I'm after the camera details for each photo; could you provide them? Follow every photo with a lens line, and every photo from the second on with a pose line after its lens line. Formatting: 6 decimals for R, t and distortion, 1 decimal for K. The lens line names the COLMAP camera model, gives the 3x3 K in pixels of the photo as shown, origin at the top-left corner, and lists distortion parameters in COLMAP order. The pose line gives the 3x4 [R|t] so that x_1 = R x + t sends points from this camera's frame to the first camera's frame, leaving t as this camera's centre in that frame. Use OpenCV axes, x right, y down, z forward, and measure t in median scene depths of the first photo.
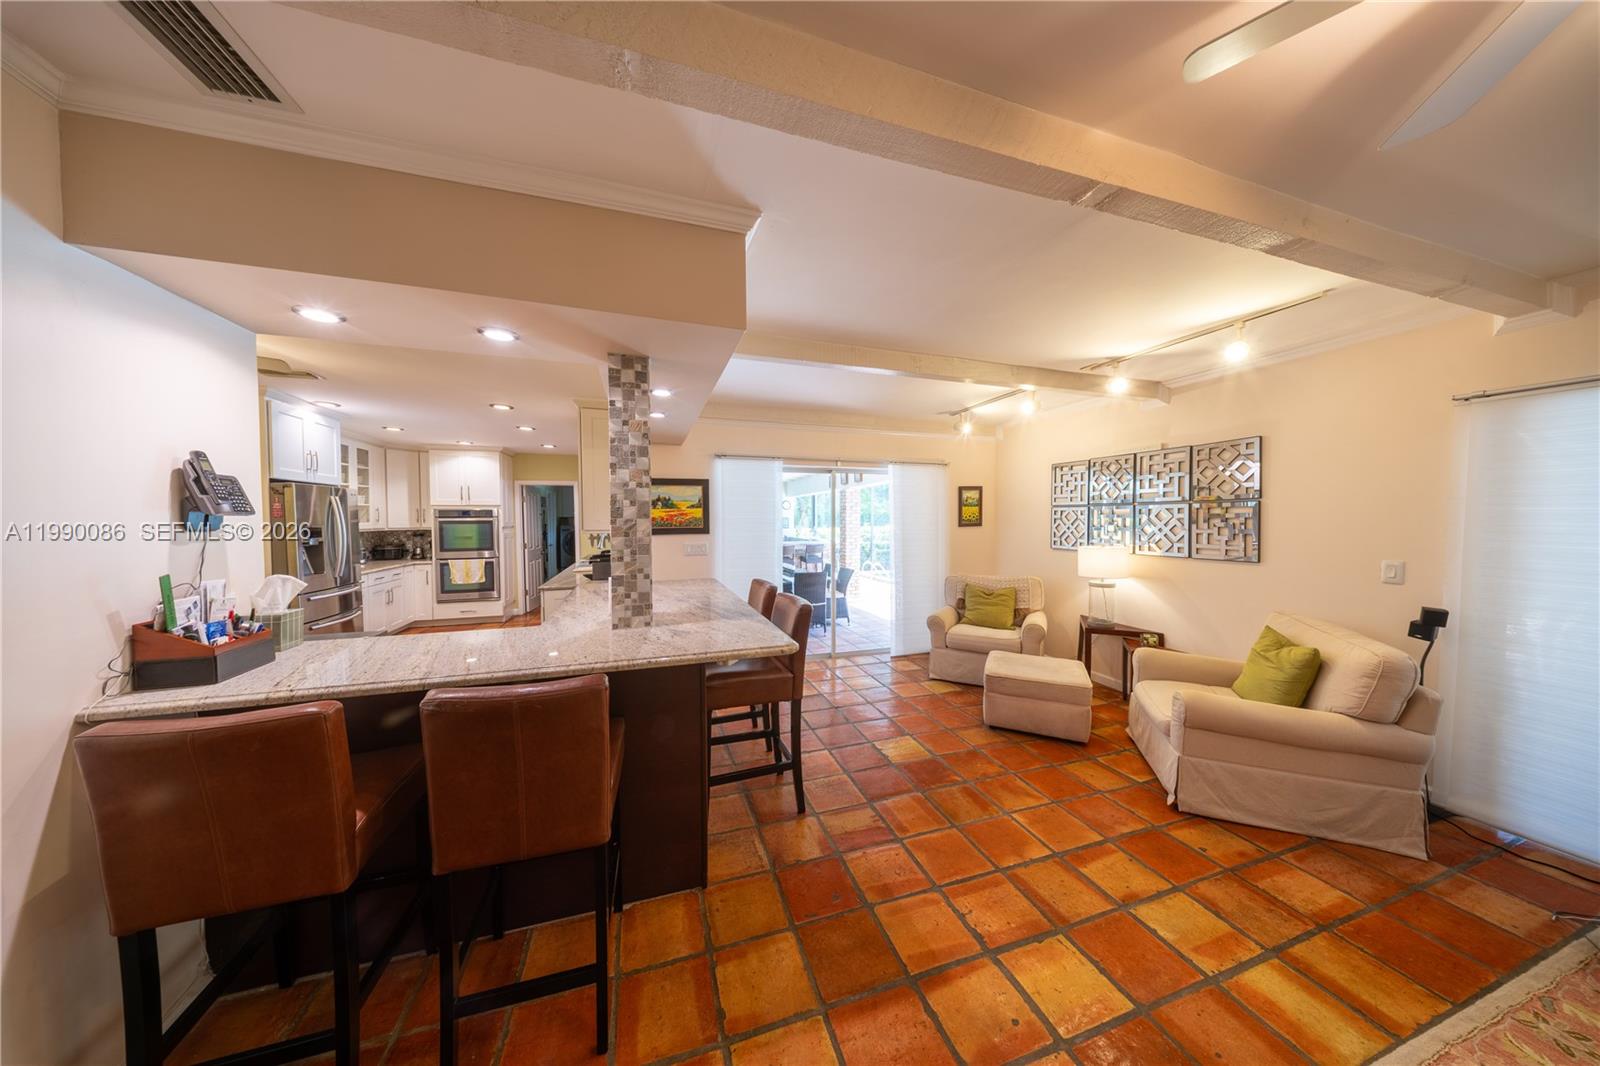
lens RADIAL K [[475.8, 0, 800.0], [0, 475.8, 533.0], [0, 0, 1]] dist [0.008796, -0.003119]
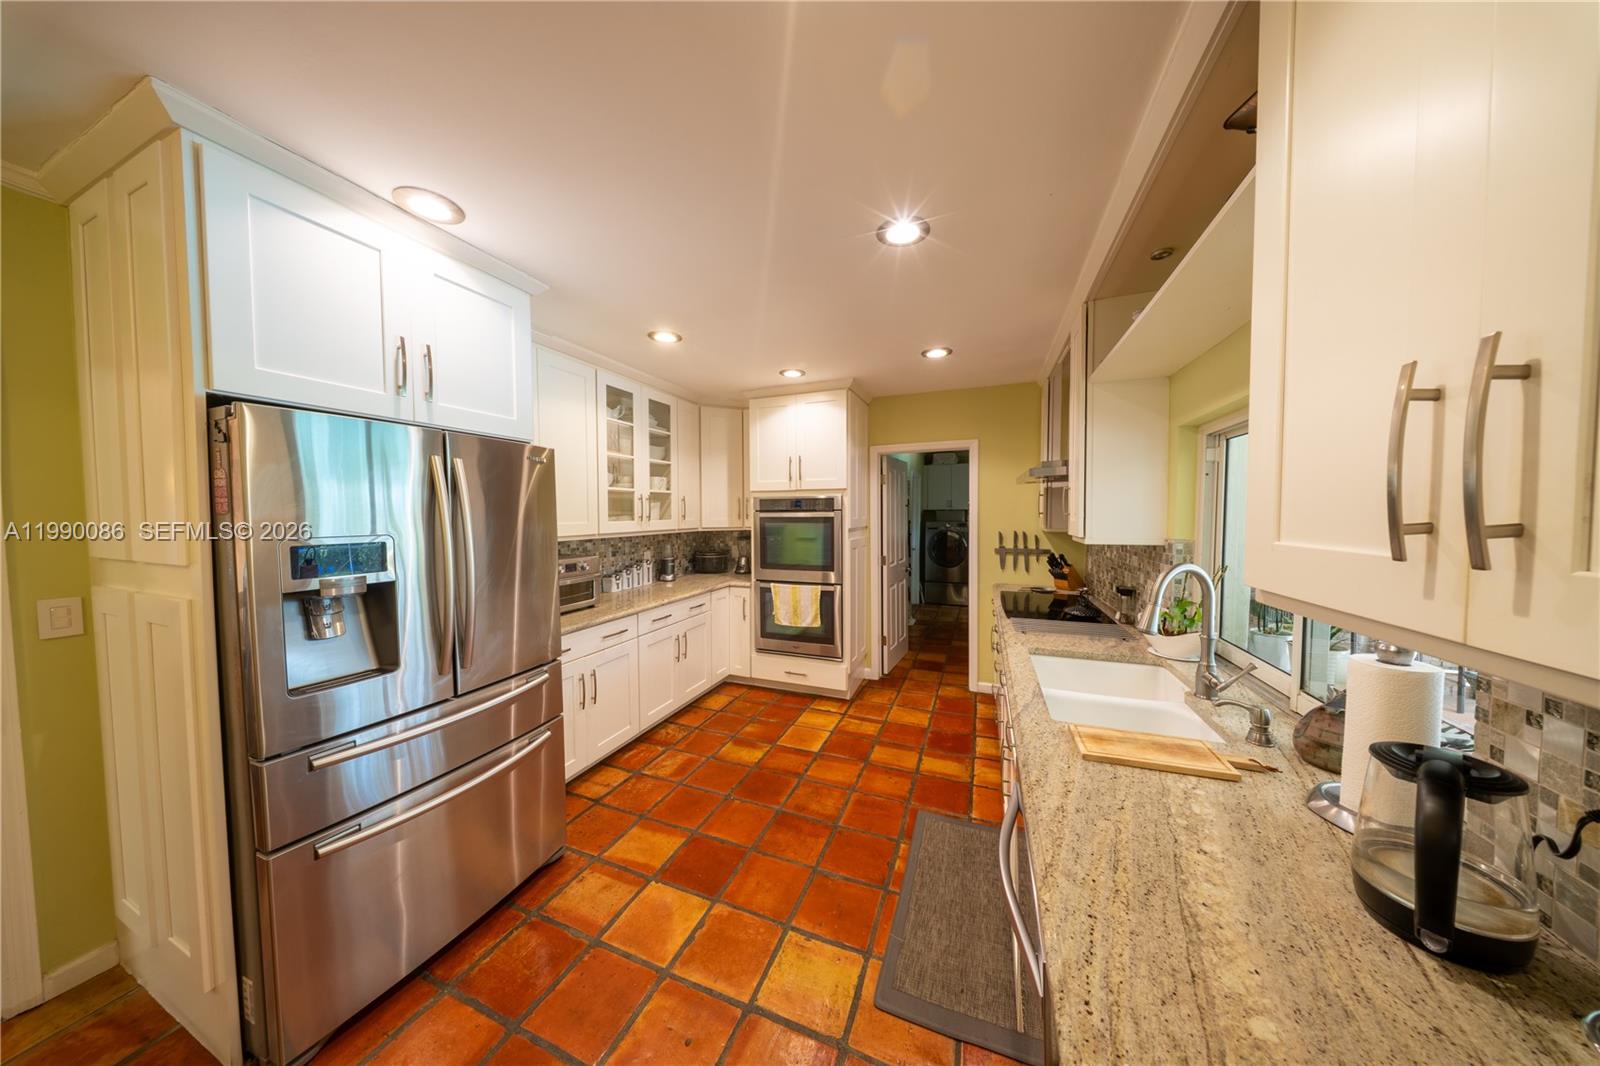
lens RADIAL K [[465.3, 0, 800.8], [0, 465.3, 532.6], [0, 0, 1]] dist [0.007666, -0.003846]
pose [[0.771098, 0.027644, -0.636116, -0.489539], [-0.017546, 0.999600, 0.022171, -0.028265], [0.636475, -0.005935, 0.771275, 0.829306]]
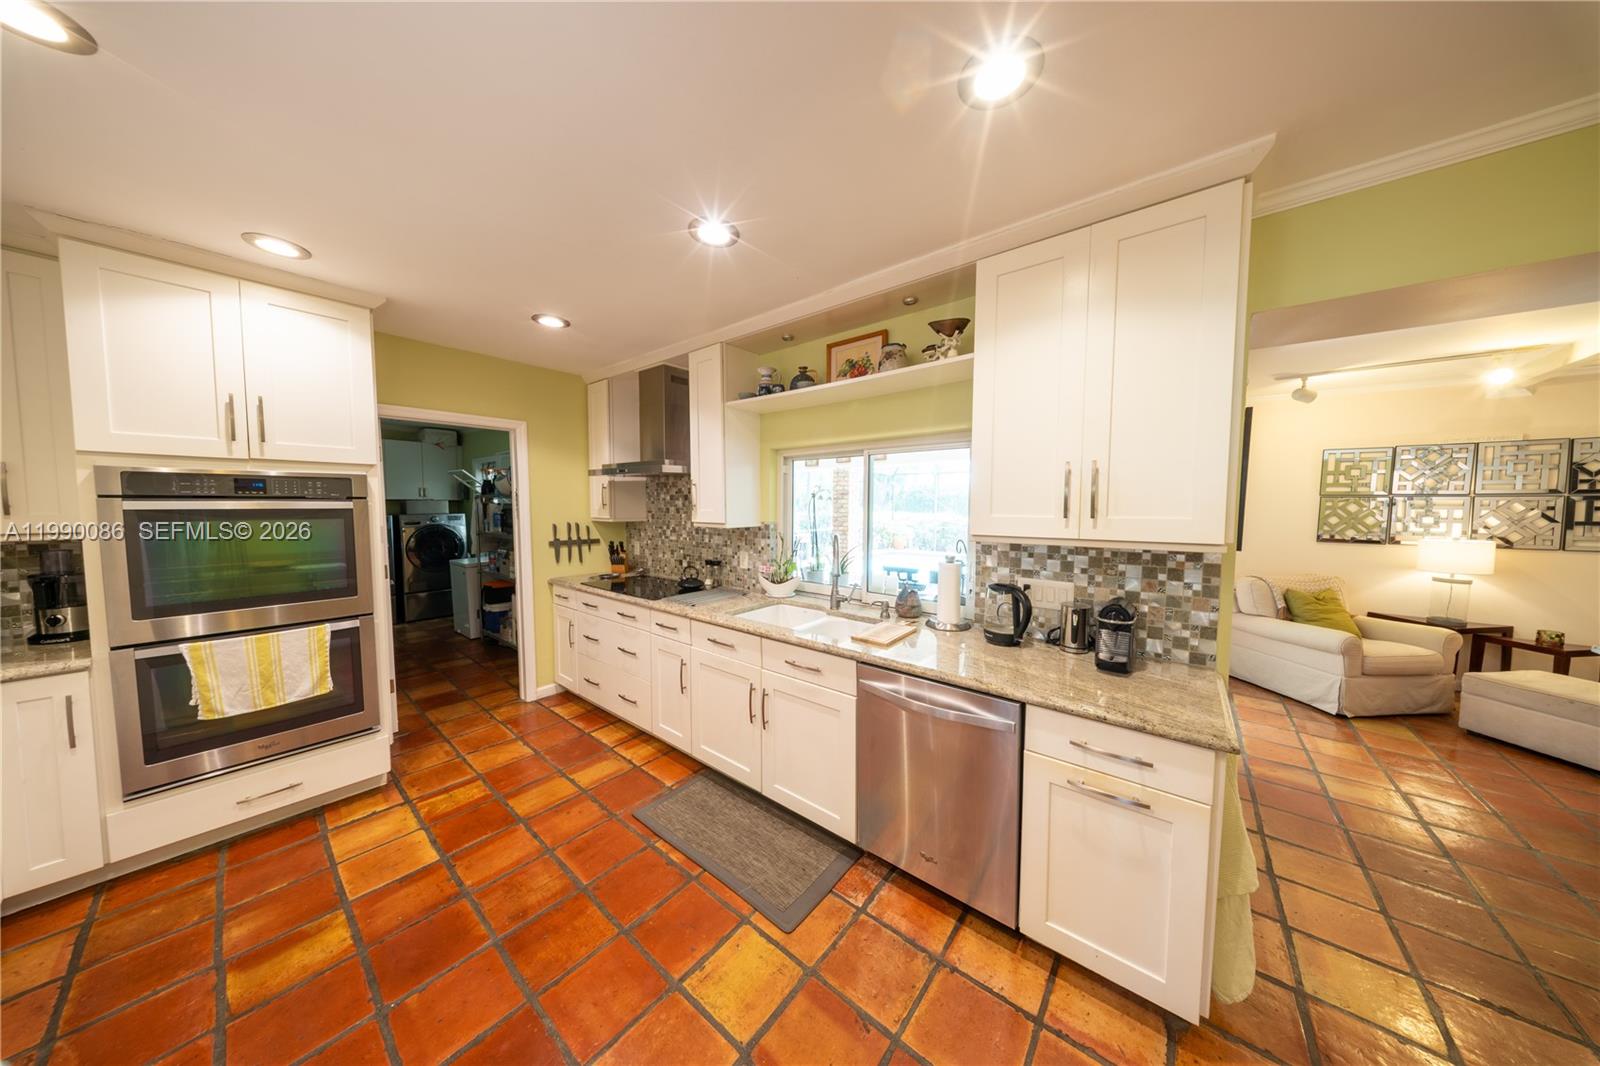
lens RADIAL K [[469.9, 0, 799.5], [0, 469.9, 532.0], [0, 0, 1]] dist [-0.004641, -0.000155]
pose [[0.842255, -0.025749, 0.538465, -0.814244], [0.009455, 0.999411, 0.033002, -0.025510], [-0.538997, -0.022705, 0.842002, 0.800322]]
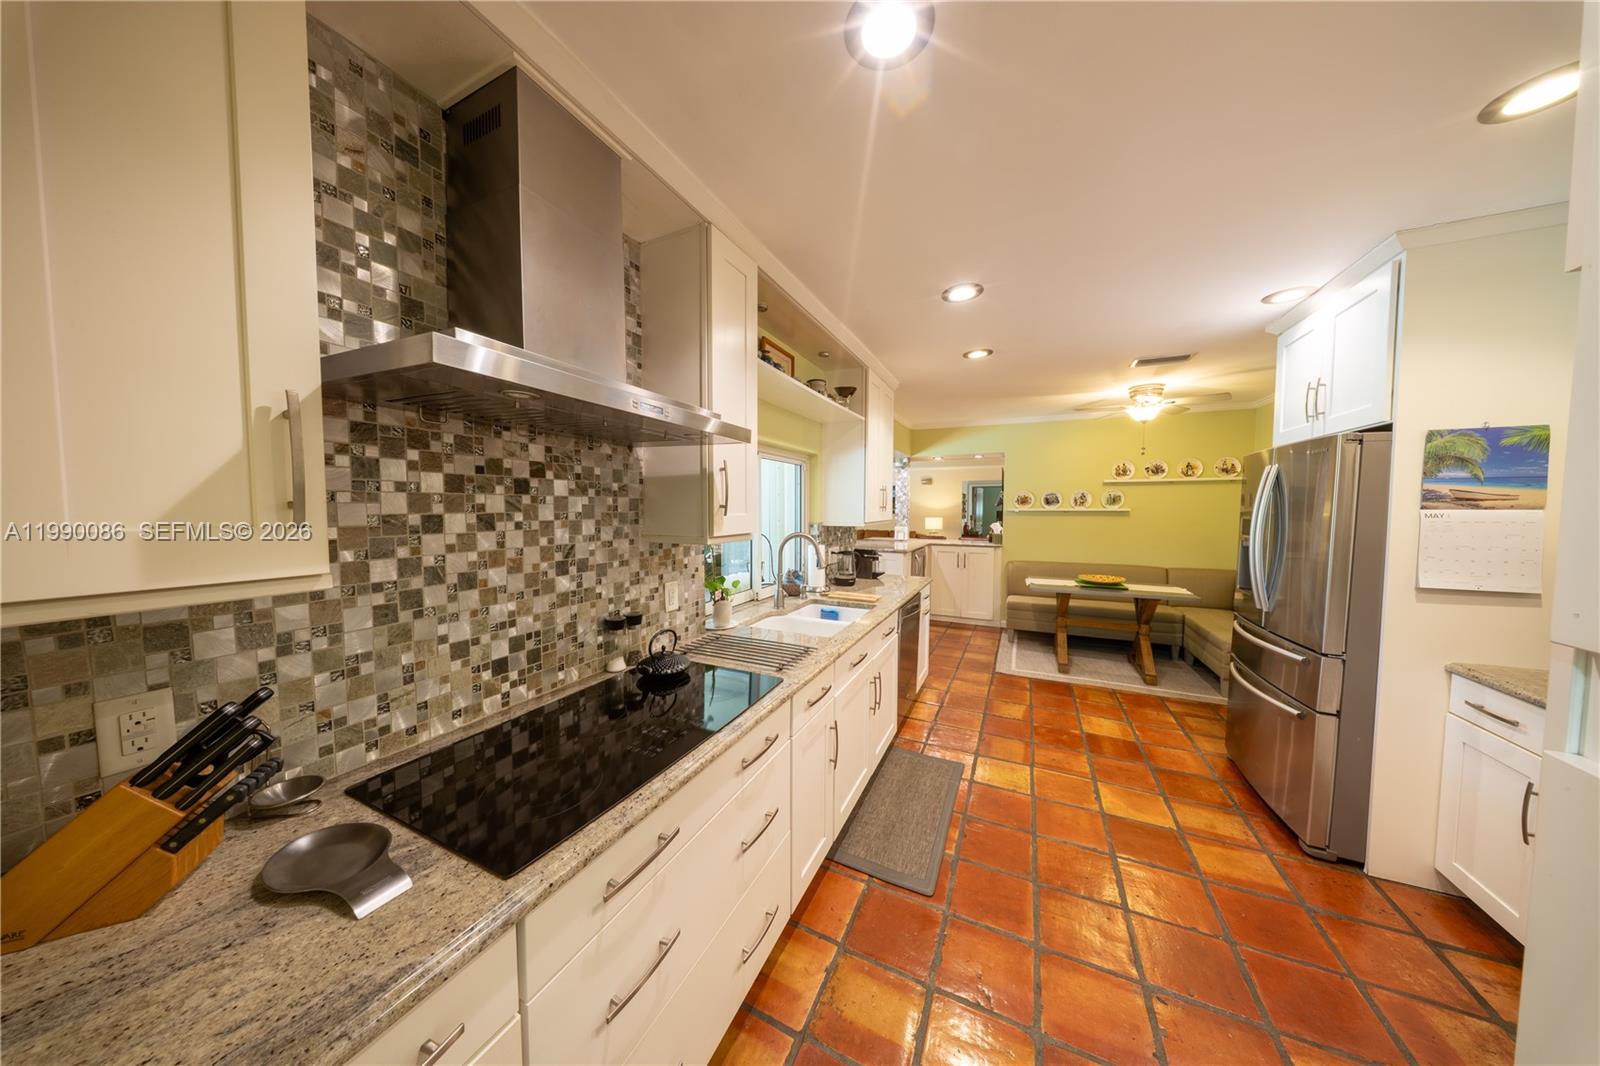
lens RADIAL K [[465.3, 0, 800.8], [0, 465.3, 532.6], [0, 0, 1]] dist [0.007666, -0.003846]
pose [[-0.723523, -0.035046, 0.689410, -0.882946], [0.021866, 0.997046, 0.073633, -0.047145], [-0.689954, 0.068350, -0.720619, 1.635668]]
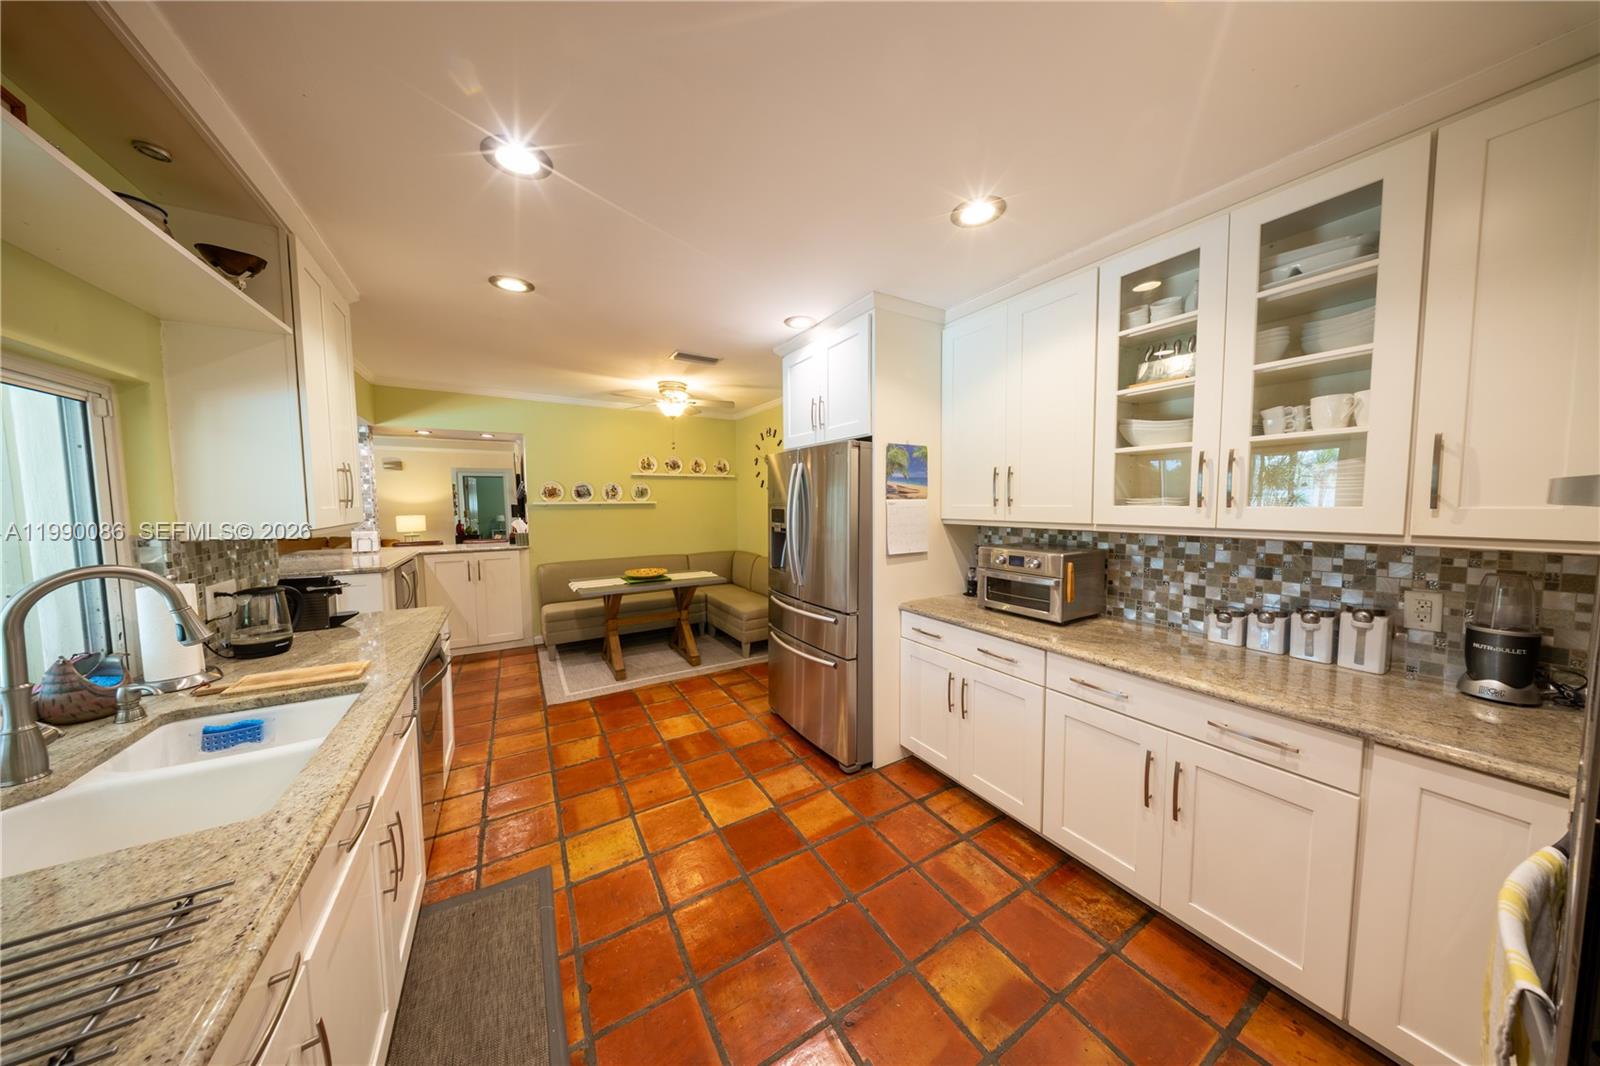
lens RADIAL K [[475.8, 0, 800.0], [0, 475.8, 533.0], [0, 0, 1]] dist [0.008796, -0.003119]
pose [[-0.974892, 0.024515, -0.221327, -0.767446], [0.002474, 0.995053, 0.099317, -0.042952], [0.222667, 0.096275, -0.970129, 1.523426]]
